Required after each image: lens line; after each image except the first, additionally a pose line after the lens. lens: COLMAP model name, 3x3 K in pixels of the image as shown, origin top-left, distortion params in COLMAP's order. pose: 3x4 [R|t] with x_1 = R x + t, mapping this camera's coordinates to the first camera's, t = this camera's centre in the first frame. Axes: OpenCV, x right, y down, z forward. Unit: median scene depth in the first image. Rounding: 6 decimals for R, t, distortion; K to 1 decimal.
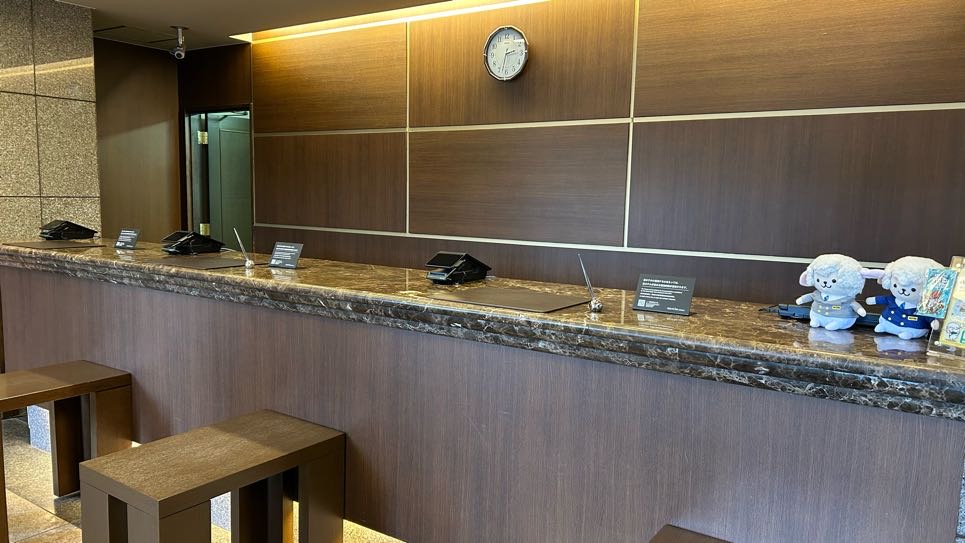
lens RADIAL K [[725.9, 0, 483.5], [0, 725.9, 272.3], [0, 0, 1]] dist [0.027272, -0.011703]
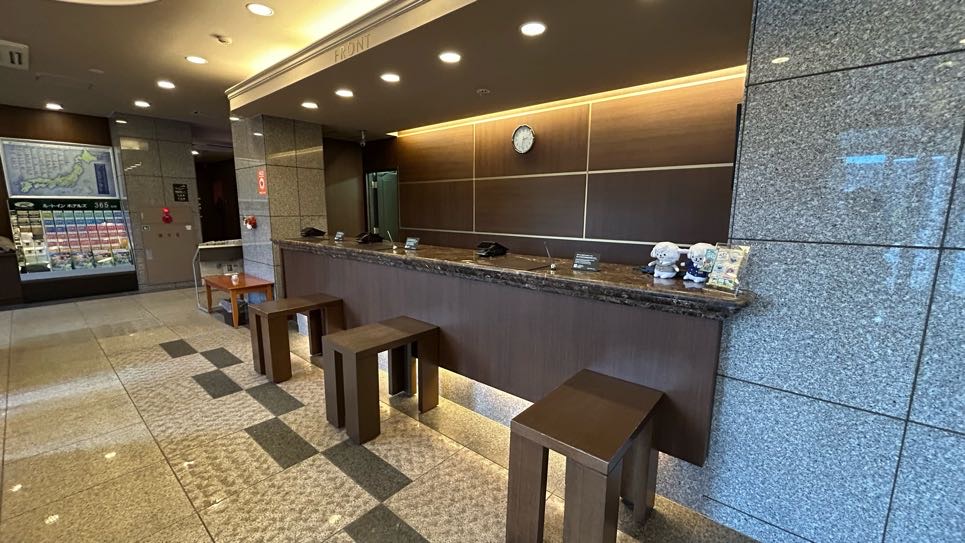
lens RADIAL K [[388.4, 0, 480.9], [0, 388.4, 269.5], [0, 0, 1]] dist [0.001825, 0.000027]
pose [[0.994376, 0.001956, -0.105891, 0.053400], [0.002836, 0.998979, 0.045084, 0.001763], [0.105871, -0.045131, 0.993355, -0.109733]]
